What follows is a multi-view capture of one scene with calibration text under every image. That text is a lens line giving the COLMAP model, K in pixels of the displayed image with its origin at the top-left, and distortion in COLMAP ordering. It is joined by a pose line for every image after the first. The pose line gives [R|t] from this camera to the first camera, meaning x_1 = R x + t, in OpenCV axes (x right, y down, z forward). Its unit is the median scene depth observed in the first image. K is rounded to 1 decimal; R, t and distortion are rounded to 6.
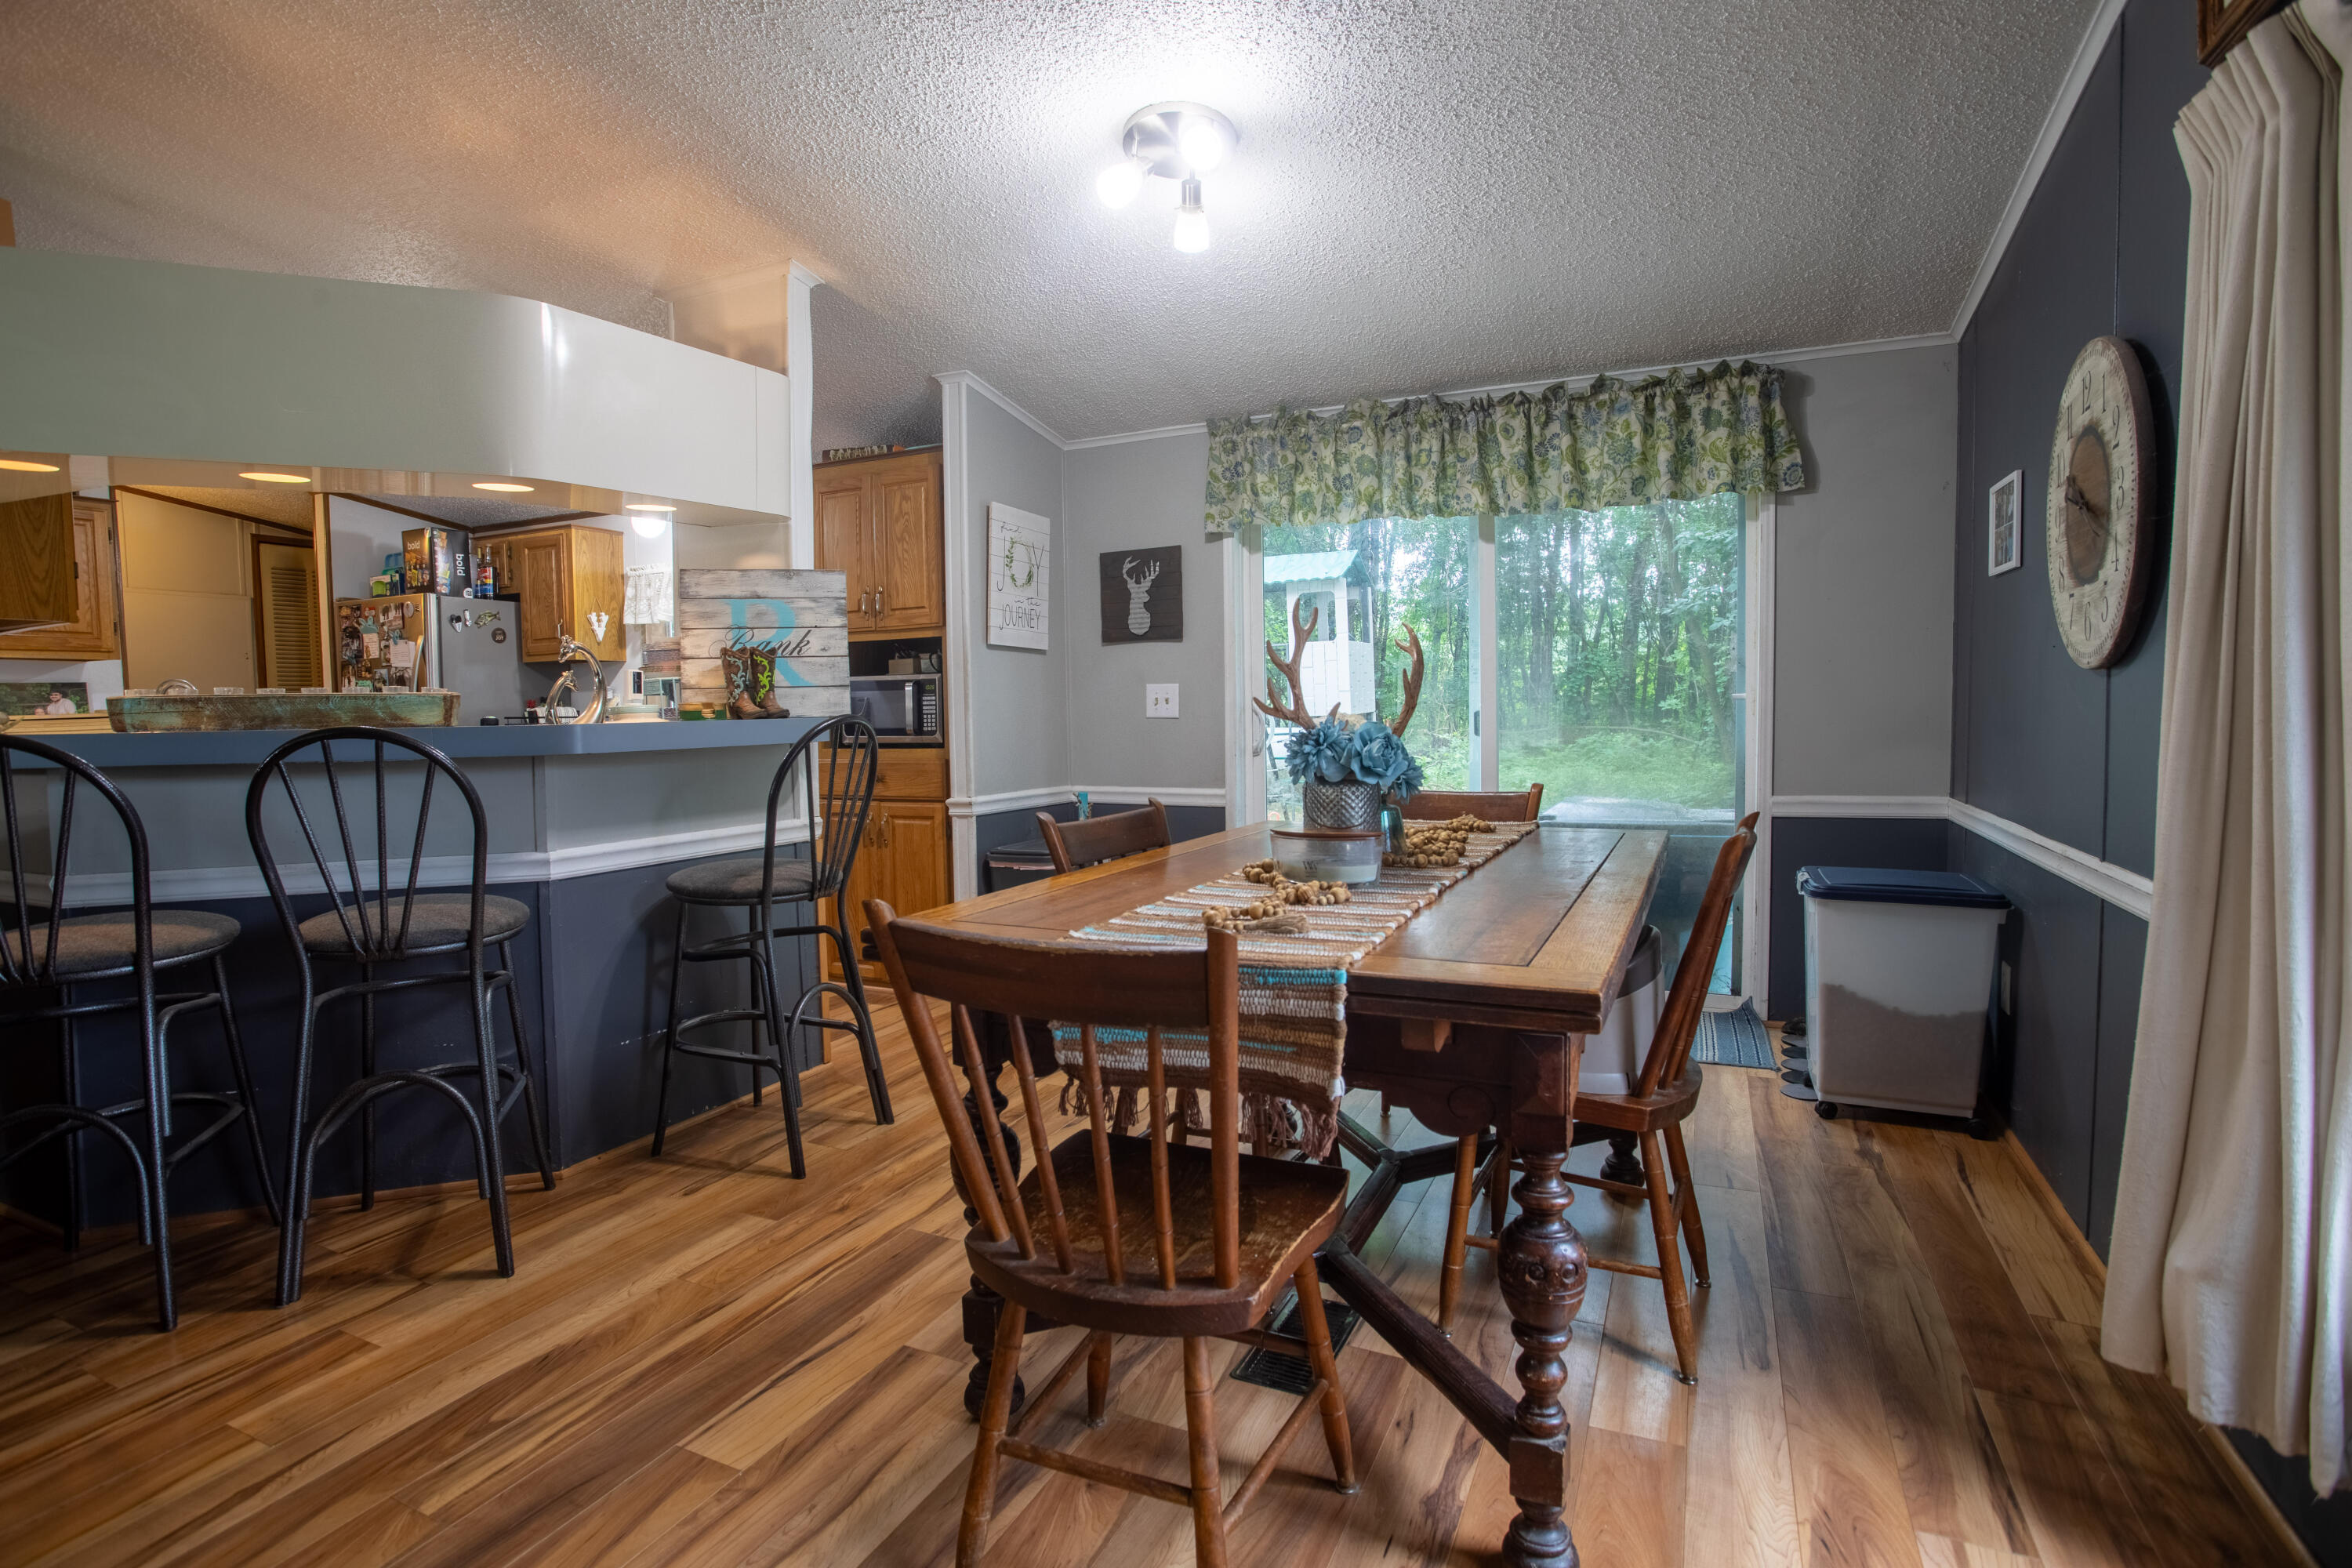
lens RADIAL K [[1144.5, 0, 1170.0], [0, 1144.5, 769.7], [0, 0, 1]] dist [-0.077328, 0.033751]
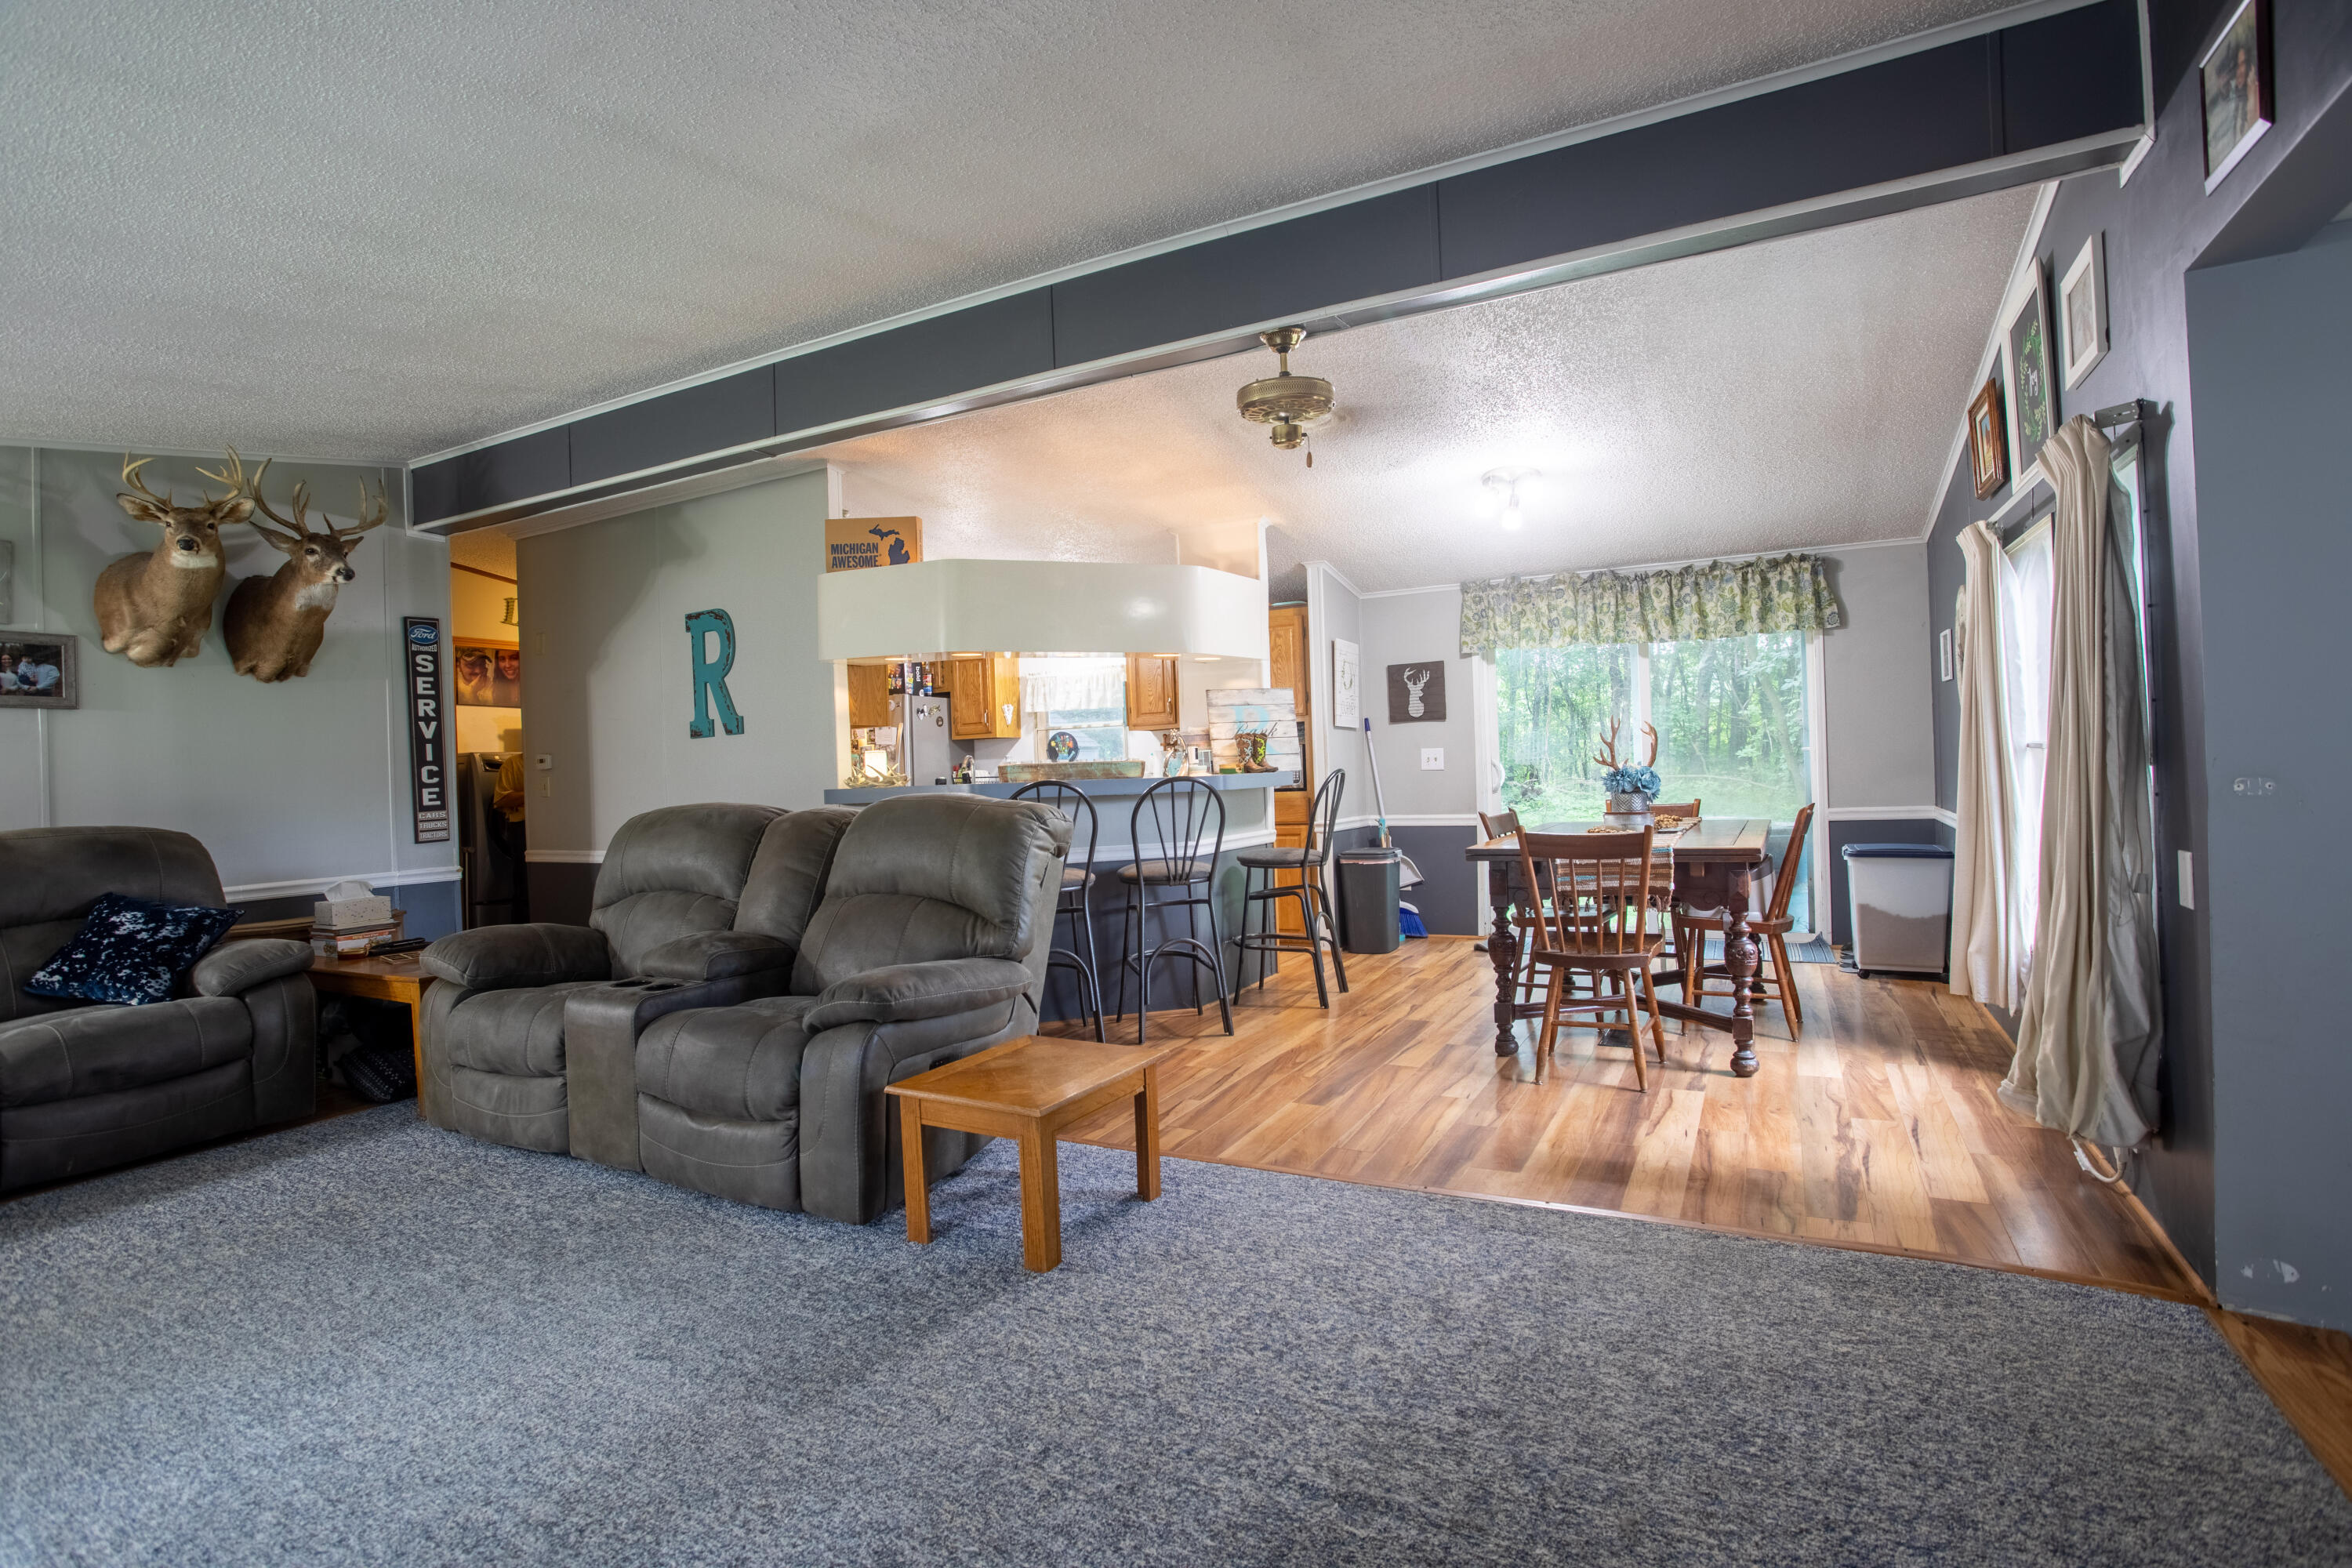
lens RADIAL K [[1144.5, 0, 1170.0], [0, 1144.5, 769.7], [0, 0, 1]] dist [-0.077328, 0.033751]
pose [[0.998436, -0.018398, -0.052786, -0.366474], [0.015647, 0.998521, -0.052070, 0.038914], [0.053666, 0.051162, 0.997247, -0.743391]]
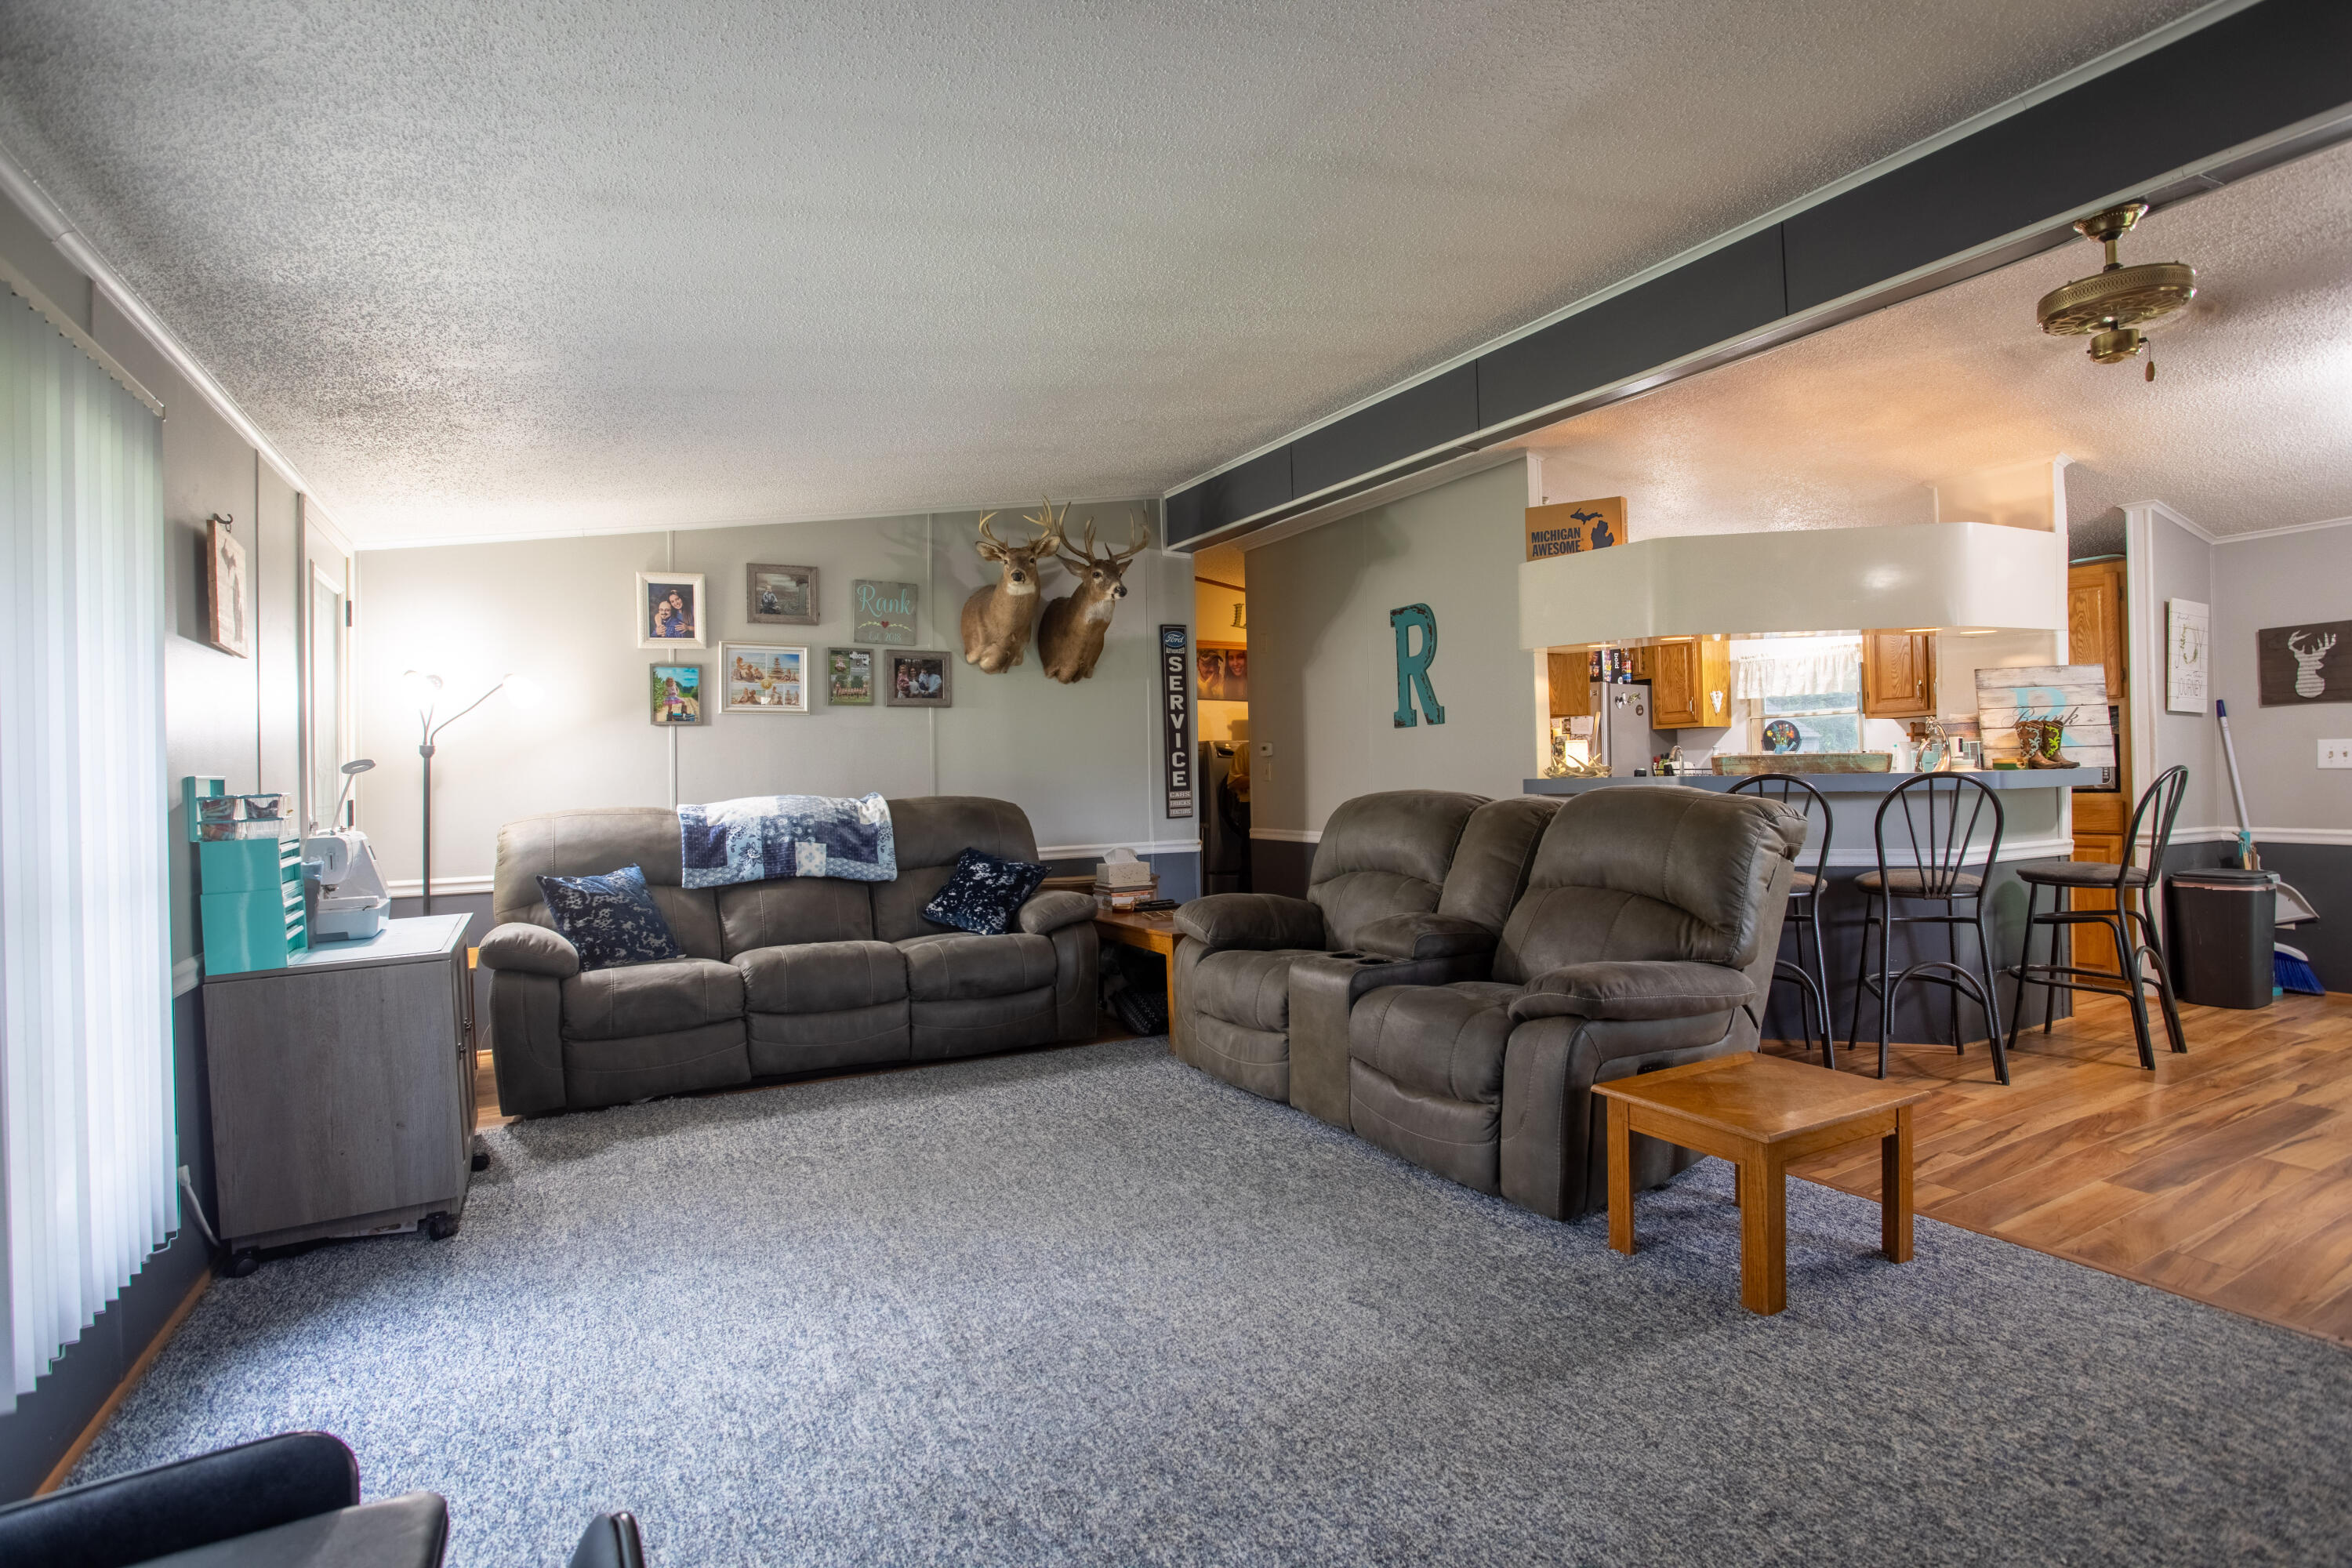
lens RADIAL K [[1144.5, 0, 1170.0], [0, 1144.5, 769.7], [0, 0, 1]] dist [-0.077328, 0.033751]
pose [[0.803710, -0.002575, -0.595016, -0.384757], [-0.026341, 0.998856, -0.039902, 0.039507], [0.594438, 0.047743, 0.802723, -0.749717]]
